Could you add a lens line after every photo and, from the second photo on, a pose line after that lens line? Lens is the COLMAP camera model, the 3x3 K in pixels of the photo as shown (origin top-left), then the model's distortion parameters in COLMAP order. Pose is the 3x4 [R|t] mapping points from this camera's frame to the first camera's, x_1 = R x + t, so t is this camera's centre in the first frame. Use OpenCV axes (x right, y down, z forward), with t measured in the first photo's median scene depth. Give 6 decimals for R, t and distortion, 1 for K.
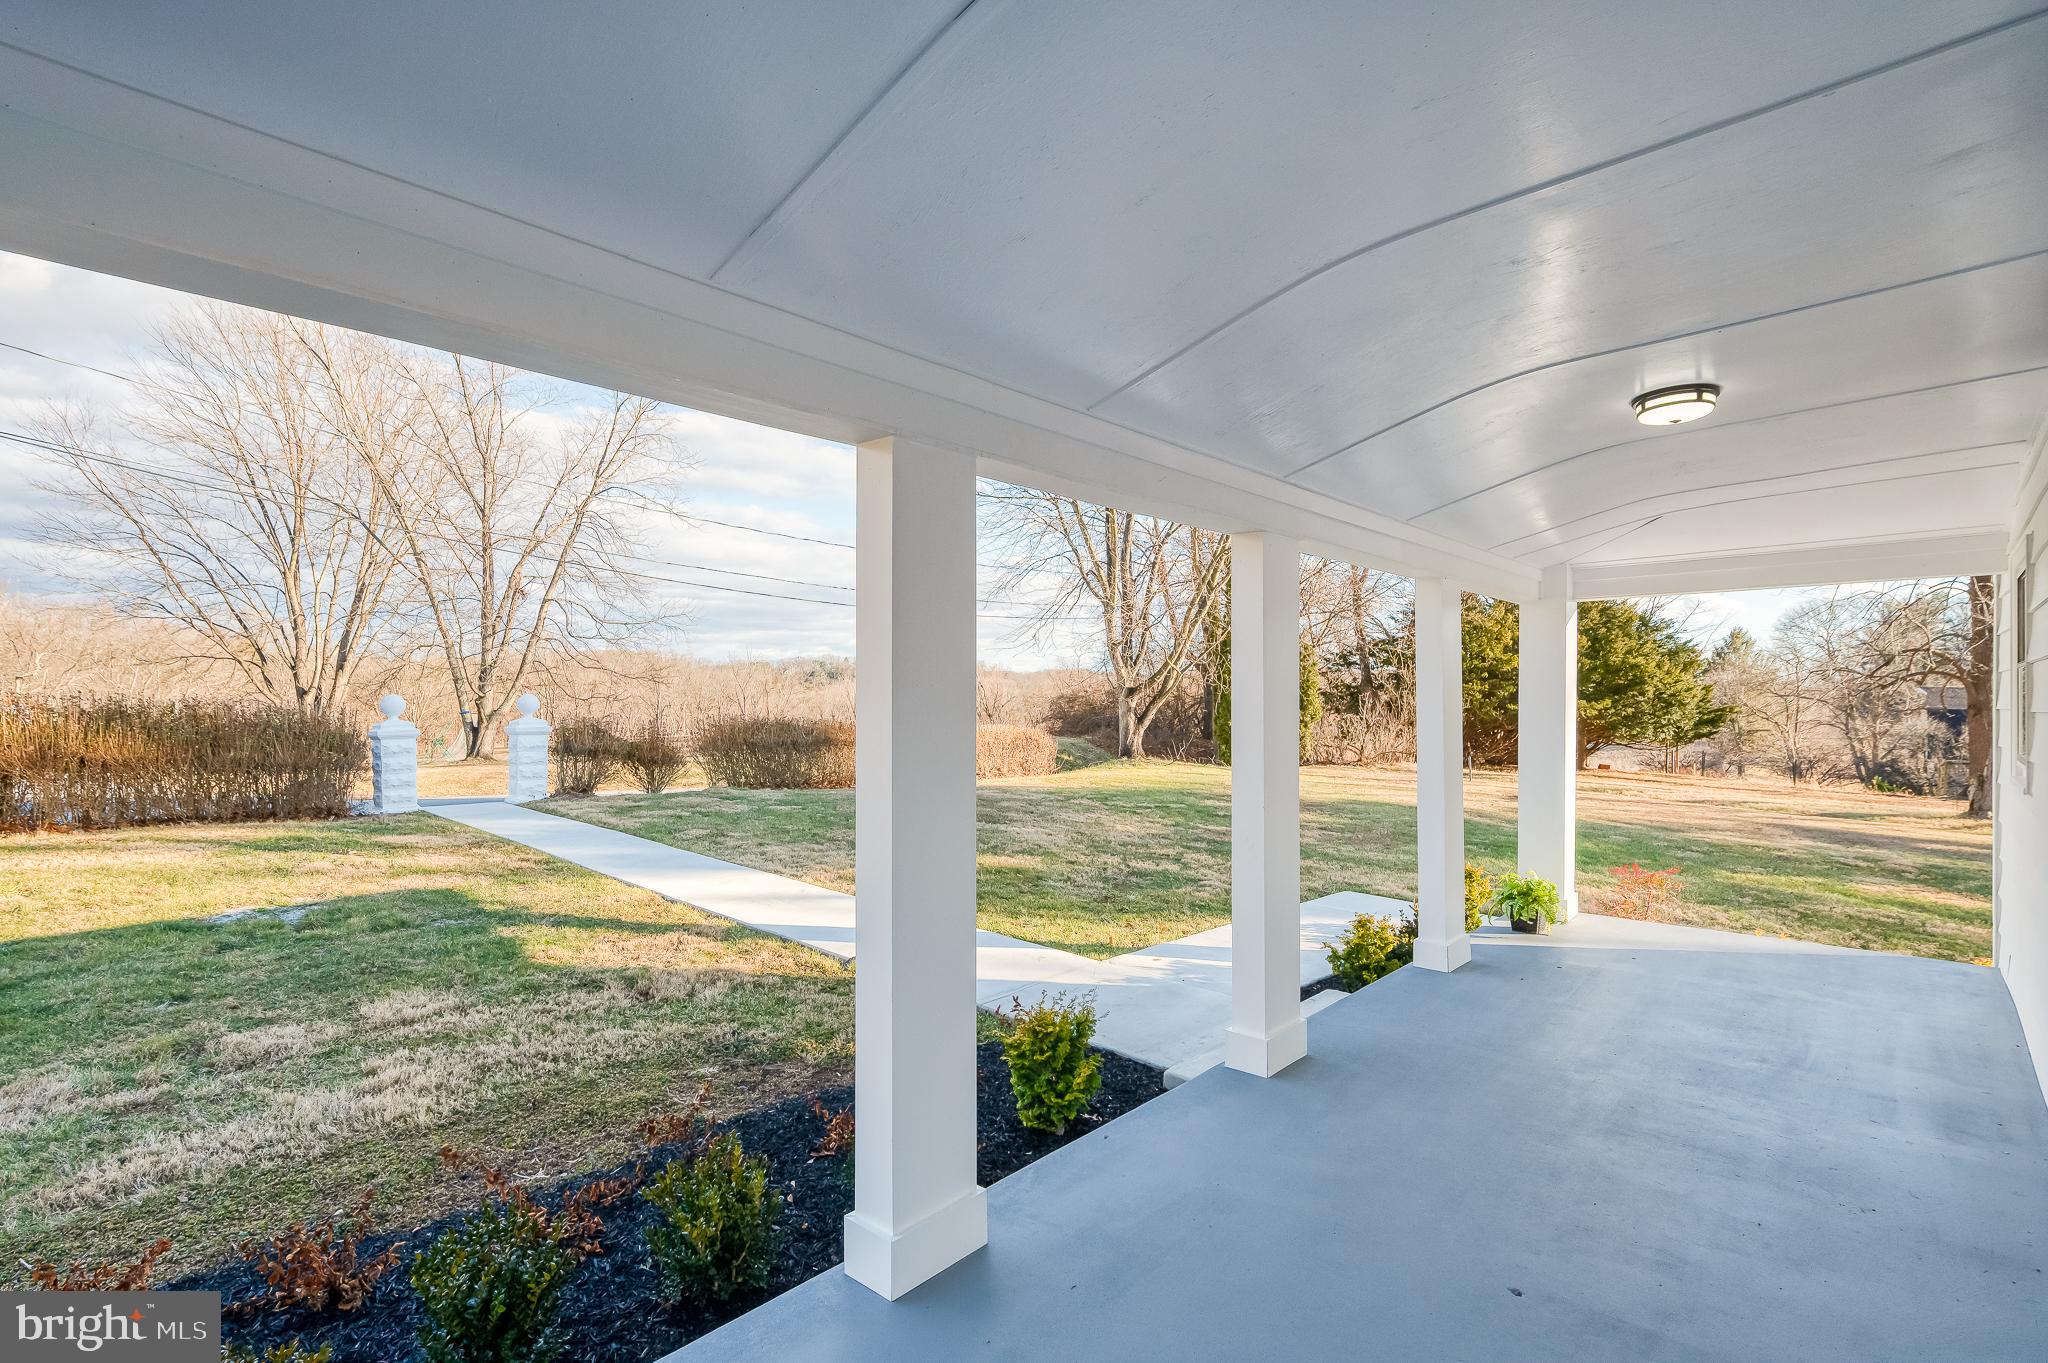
lens RADIAL K [[970.3, 0, 1020.6], [0, 970.3, 682.7], [0, 0, 1]] dist [-0.000263, 0.000087]
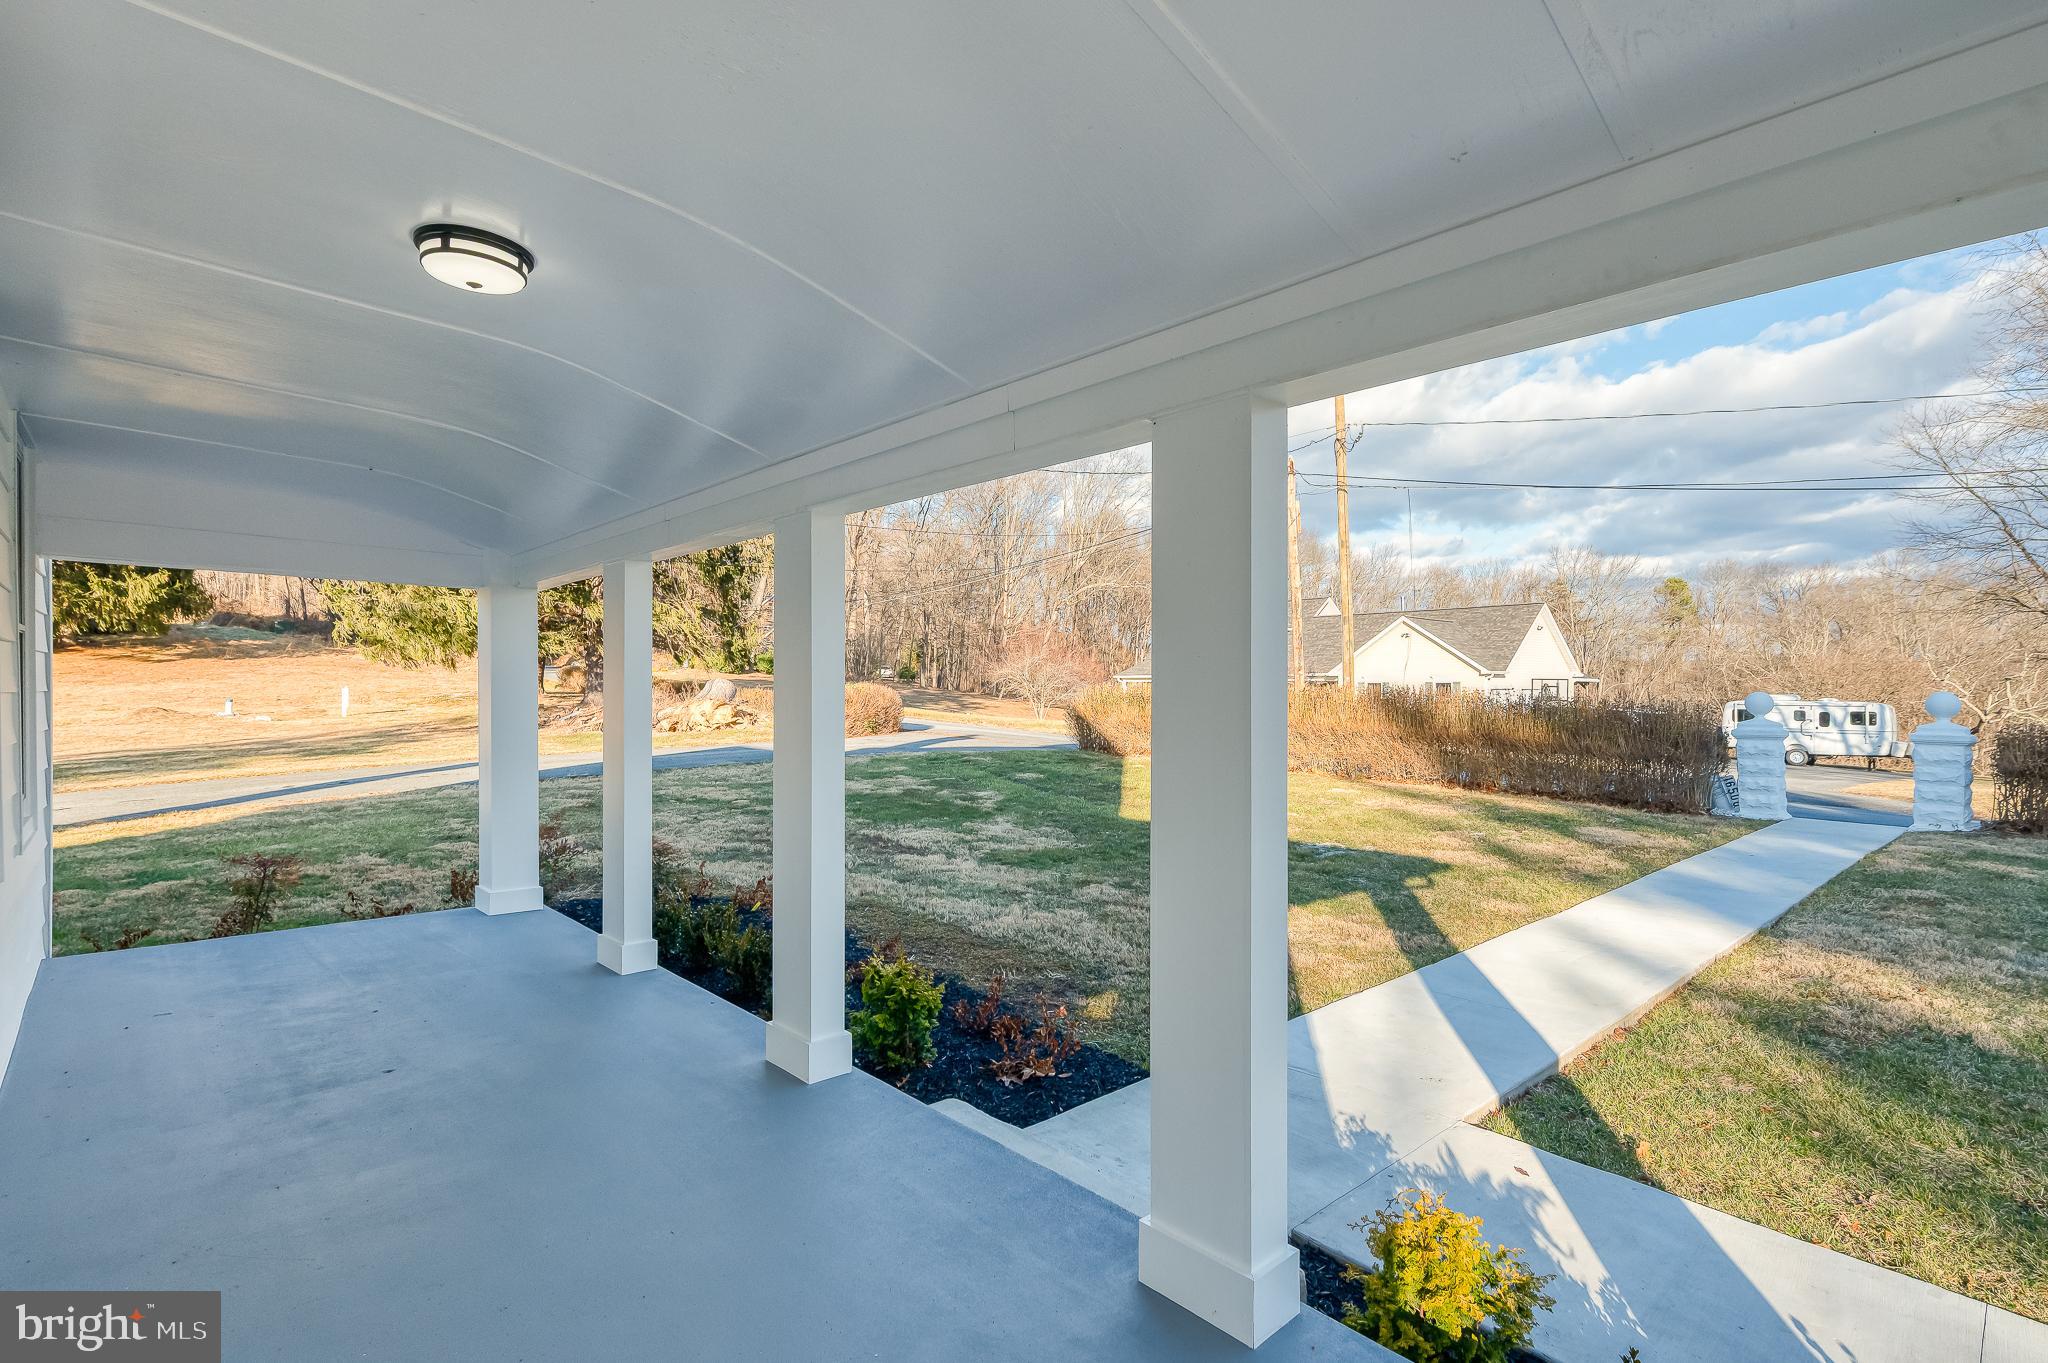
lens RADIAL K [[970.3, 0, 1022.6], [0, 970.3, 681.2], [0, 0, 1]] dist [-0.000263, 0.000087]
pose [[-0.078455, -0.009757, -0.996870, 0.705906], [0.007878, 0.999915, -0.010407, 0.012749], [0.996887, -0.008670, -0.078372, 0.761752]]
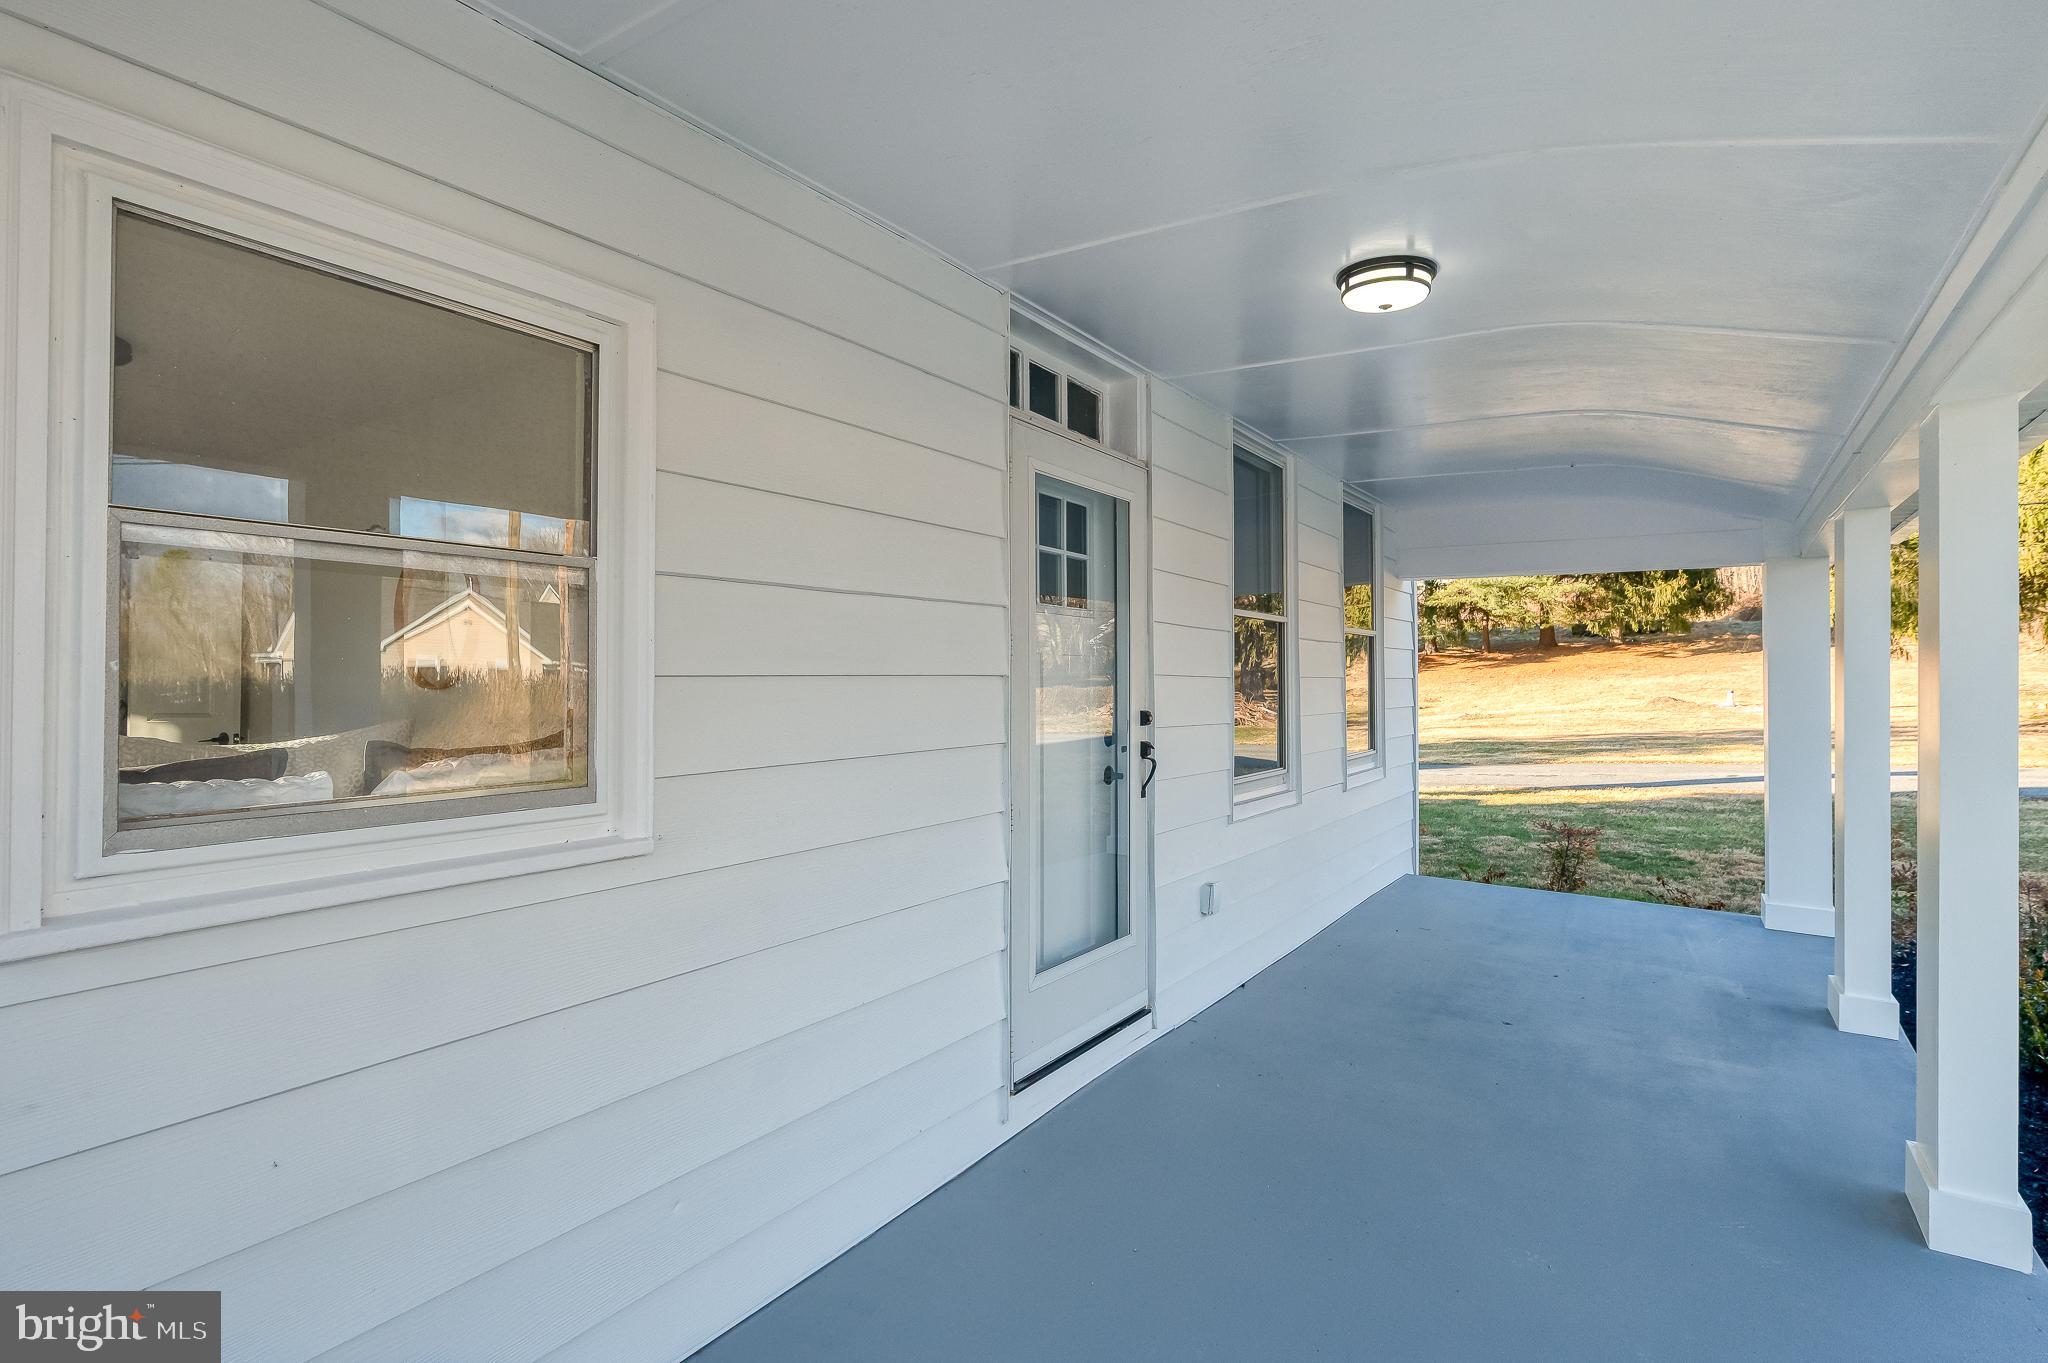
lens RADIAL K [[970.3, 0, 1026.7], [0, 970.3, 681.8], [0, 0, 1]] dist [-0.000263, 0.000087]
pose [[-0.989080, -0.004216, -0.147322, 0.566476], [-0.003348, 0.999976, -0.006140, 0.018573], [0.147344, -0.005580, -0.989069, 0.909008]]
